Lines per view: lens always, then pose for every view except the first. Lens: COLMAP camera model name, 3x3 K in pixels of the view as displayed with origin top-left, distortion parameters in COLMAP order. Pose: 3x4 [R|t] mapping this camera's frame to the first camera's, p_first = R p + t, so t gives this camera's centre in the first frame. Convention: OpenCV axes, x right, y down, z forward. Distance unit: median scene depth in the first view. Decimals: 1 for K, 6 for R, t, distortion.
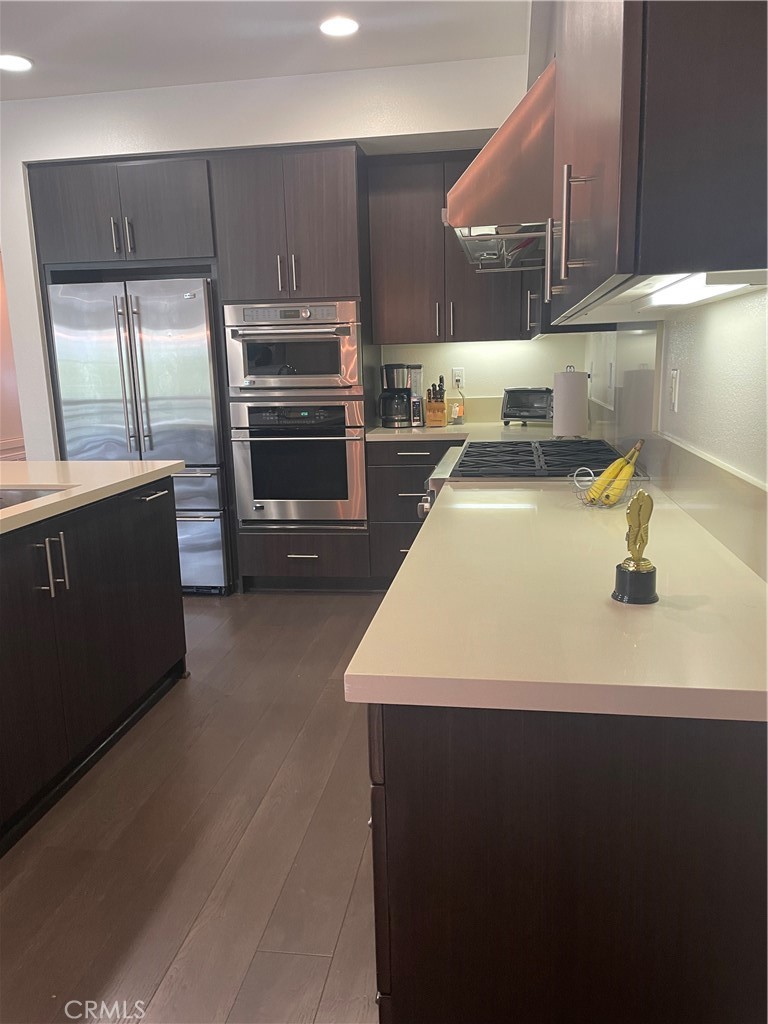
lens RADIAL K [[767.3, 0, 385.6], [0, 767.3, 526.5], [0, 0, 1]] dist [0.086052, -0.108310]
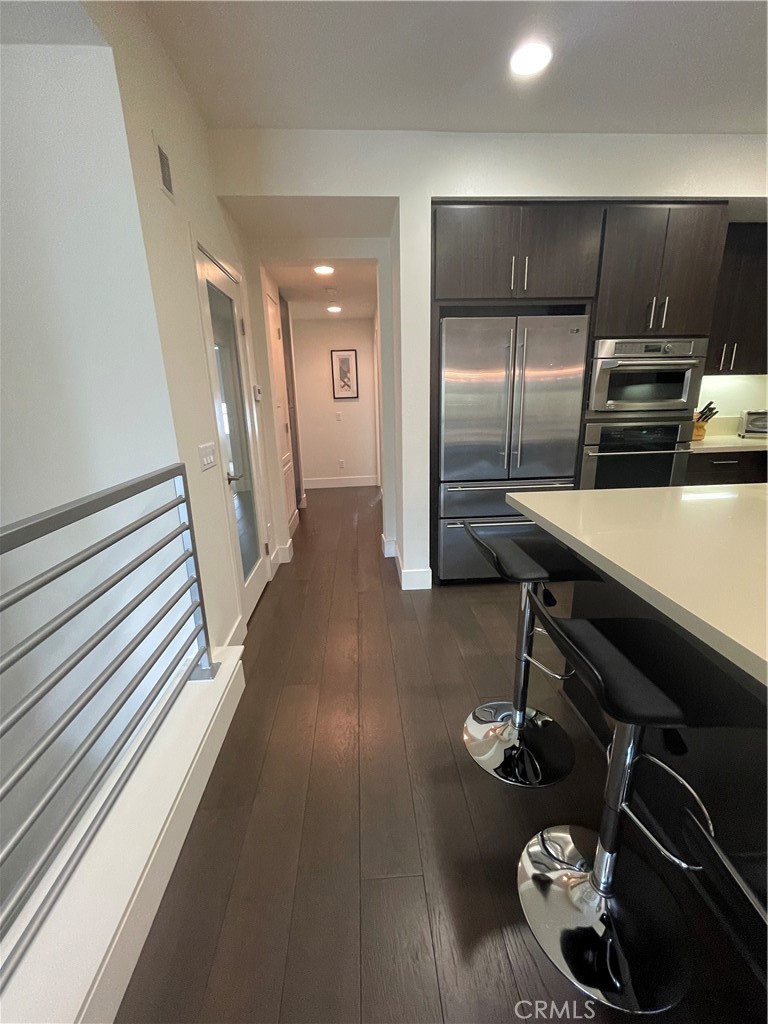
lens RADIAL K [[413.3, 0, 384.0], [0, 413.3, 512.0], [0, 0, 1]] dist [-0.006615, 0.000219]
pose [[0.974603, -0.057855, 0.216336, -0.652012], [0.047162, 0.997412, 0.054270, -0.073063], [-0.218916, -0.042689, 0.974809, 0.437988]]
